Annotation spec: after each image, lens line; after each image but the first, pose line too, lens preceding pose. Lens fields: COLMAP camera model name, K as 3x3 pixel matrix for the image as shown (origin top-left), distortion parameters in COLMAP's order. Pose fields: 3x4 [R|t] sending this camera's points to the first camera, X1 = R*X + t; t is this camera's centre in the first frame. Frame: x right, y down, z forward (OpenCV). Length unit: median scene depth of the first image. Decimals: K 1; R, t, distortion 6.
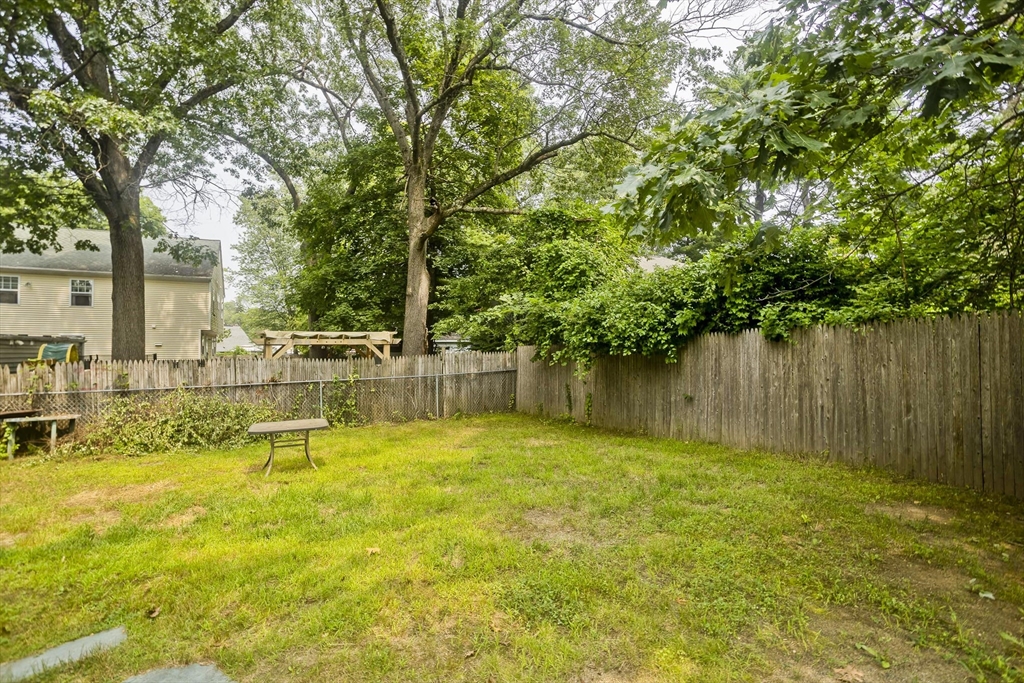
lens RADIAL K [[496.9, 0, 511.1], [0, 496.9, 350.0], [0, 0, 1]] dist [0.000489, 0.000301]
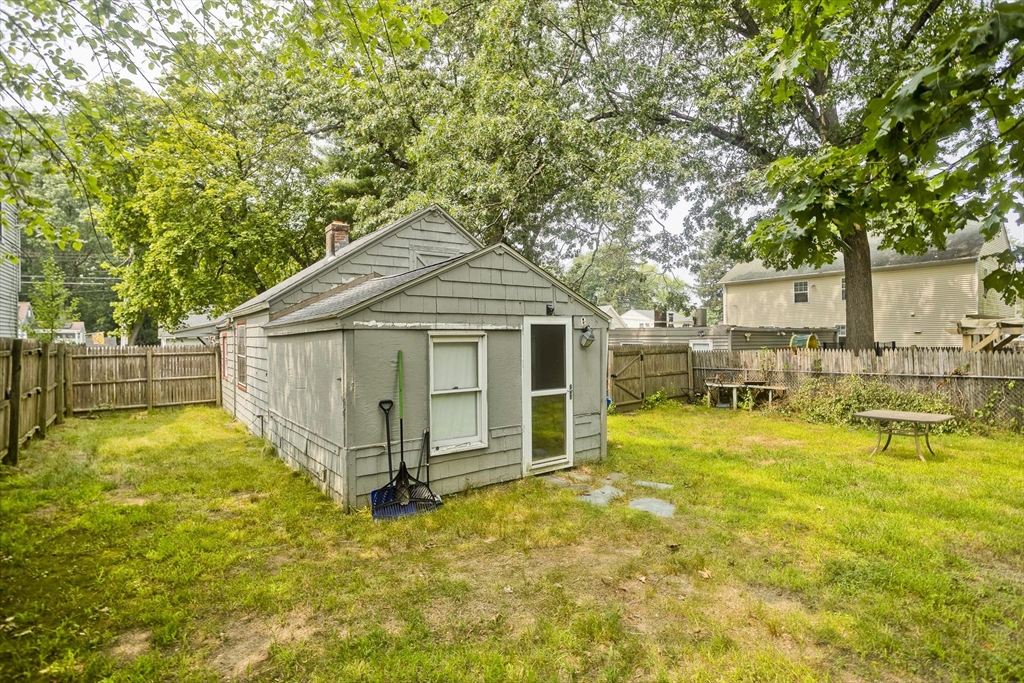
lens RADIAL K [[496.9, 0, 511.1], [0, 496.9, 350.0], [0, 0, 1]] dist [0.000489, 0.000301]
pose [[0.169737, 0.025844, -0.985151, 0.362333], [0.010598, 0.999550, 0.028047, -0.021714], [0.985432, -0.015202, 0.169387, -0.000271]]
